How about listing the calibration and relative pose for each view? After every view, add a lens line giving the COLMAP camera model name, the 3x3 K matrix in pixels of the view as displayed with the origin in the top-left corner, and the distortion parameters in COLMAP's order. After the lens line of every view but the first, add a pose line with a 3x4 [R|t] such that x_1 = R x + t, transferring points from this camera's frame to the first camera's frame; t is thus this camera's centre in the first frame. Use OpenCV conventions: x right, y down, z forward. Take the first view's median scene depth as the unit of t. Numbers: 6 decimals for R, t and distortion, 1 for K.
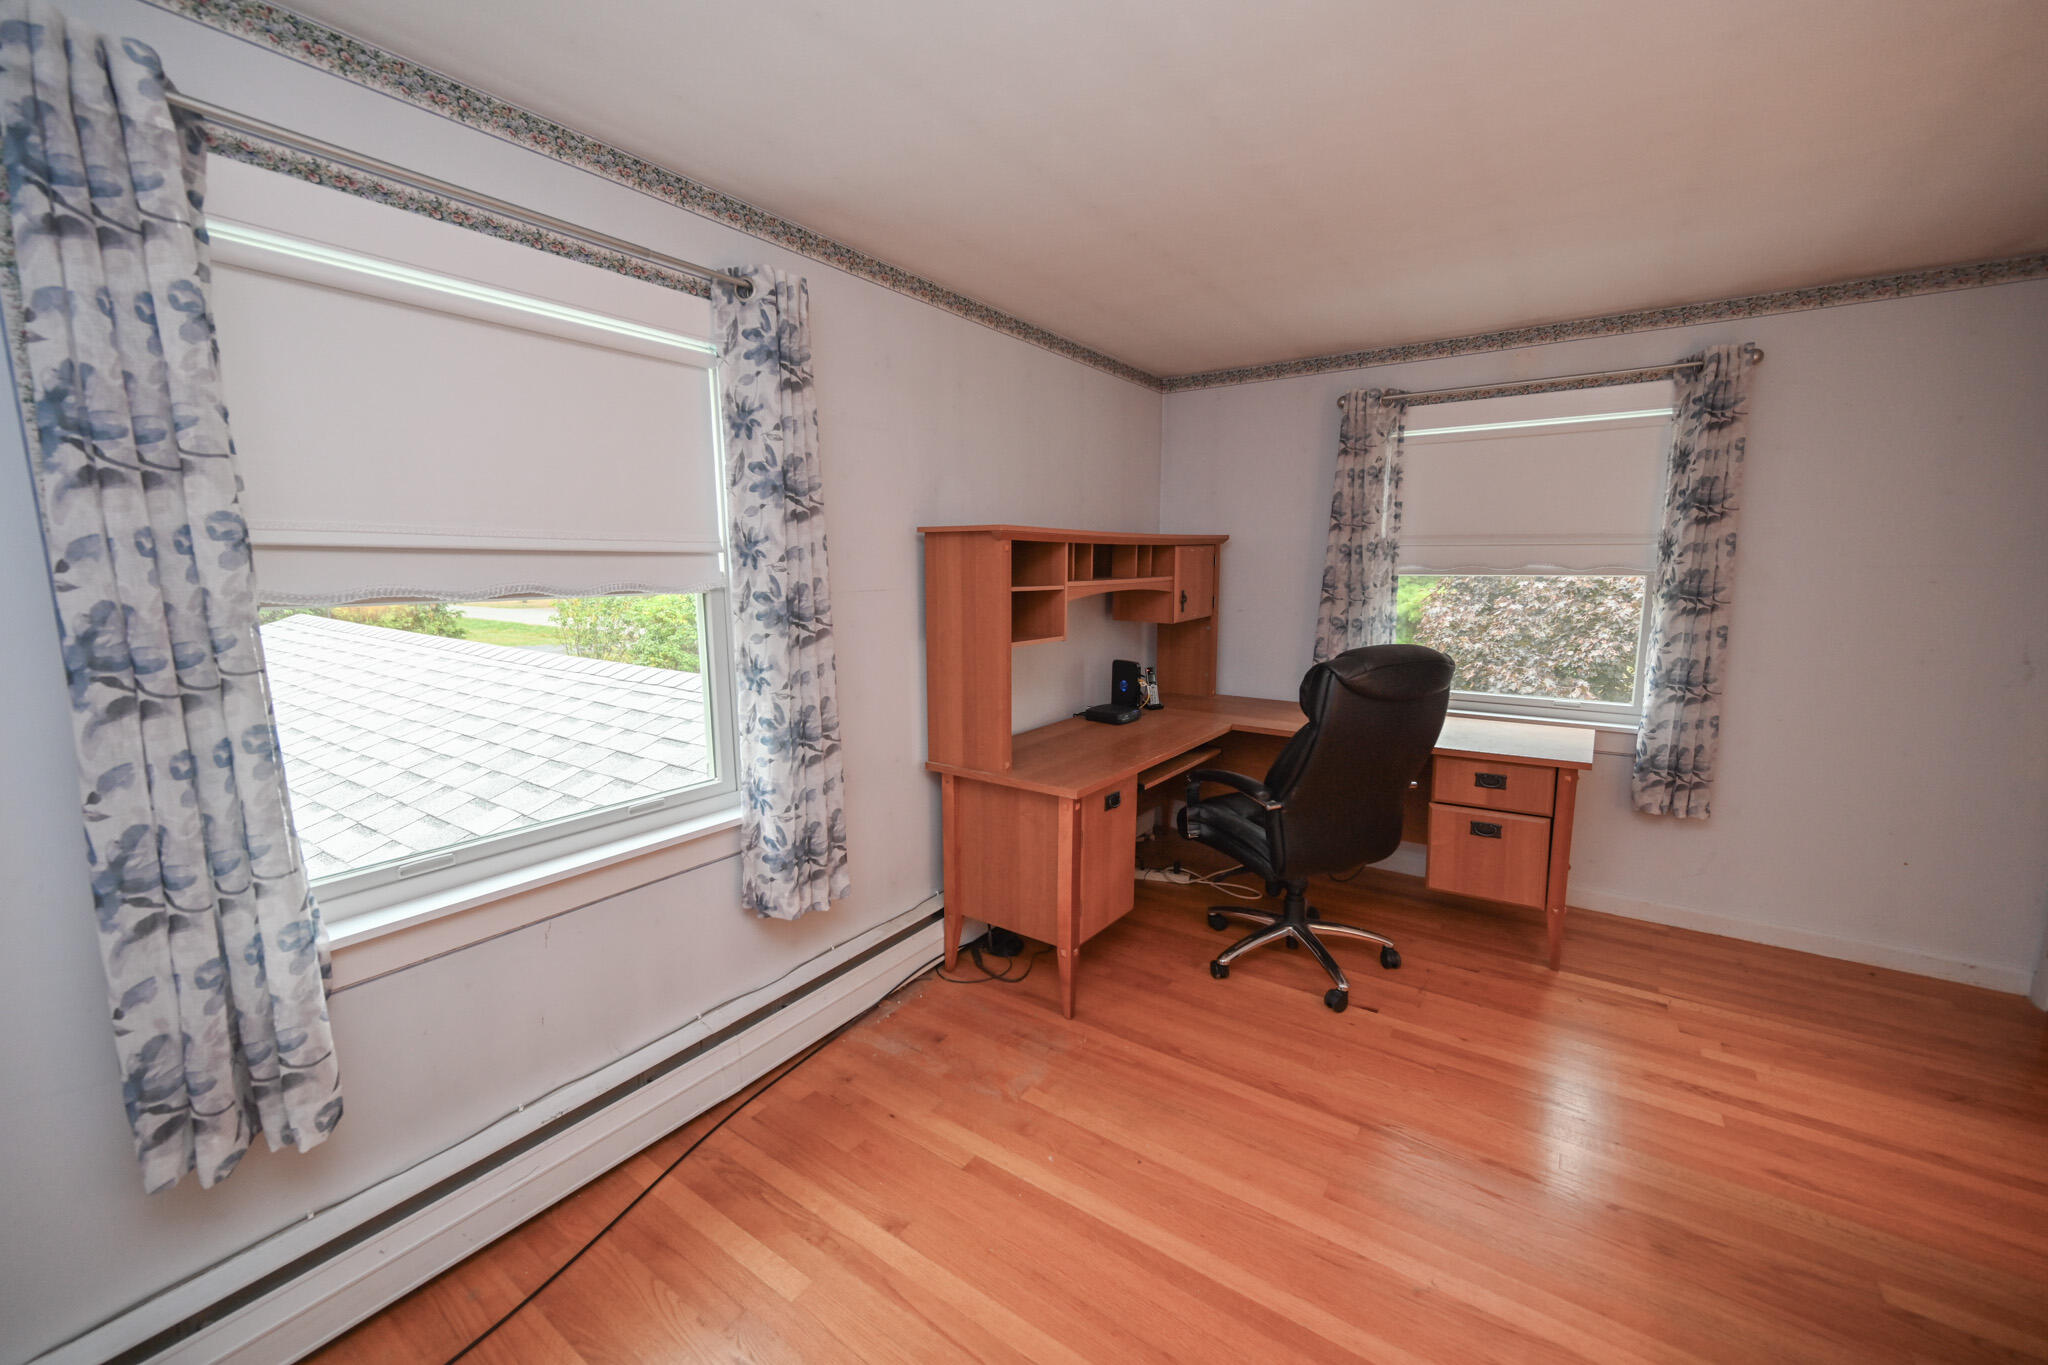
lens RADIAL K [[808.4, 0, 1019.0], [0, 808.4, 682.6], [0, 0, 1]] dist [-0.001343, 0.000090]
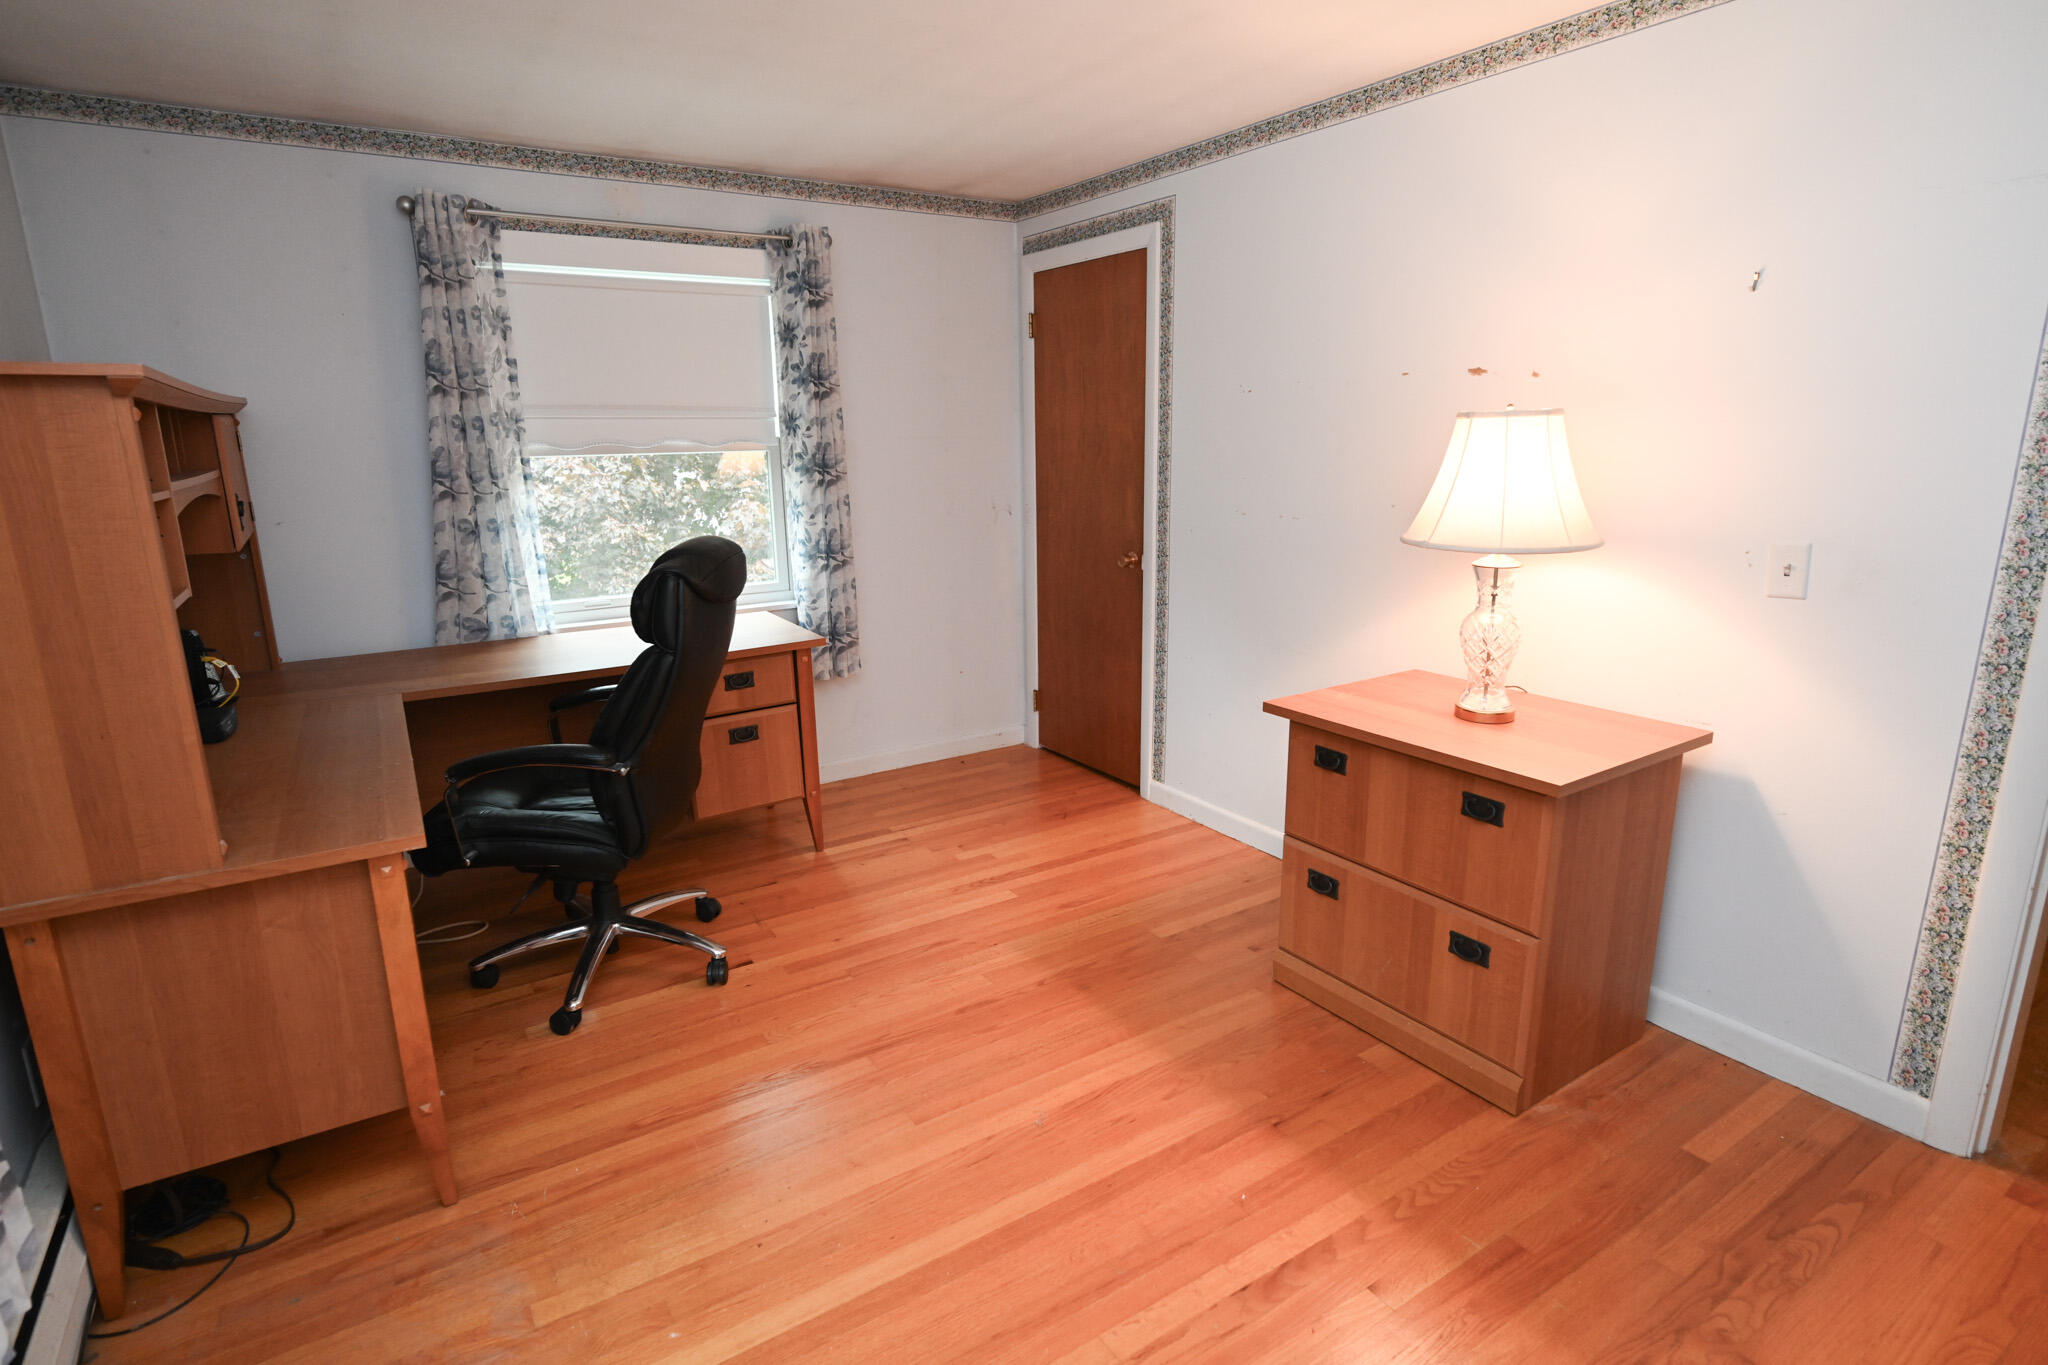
lens RADIAL K [[1042.8, 0, 1020.5], [0, 1042.8, 681.4], [0, 0, 1]] dist [-0.003097, -0.000244]
pose [[0.379215, -0.219193, 0.898972, -0.349445], [0.150499, 0.973211, 0.173810, -0.034104], [-0.912988, 0.069383, 0.402045, 0.237215]]
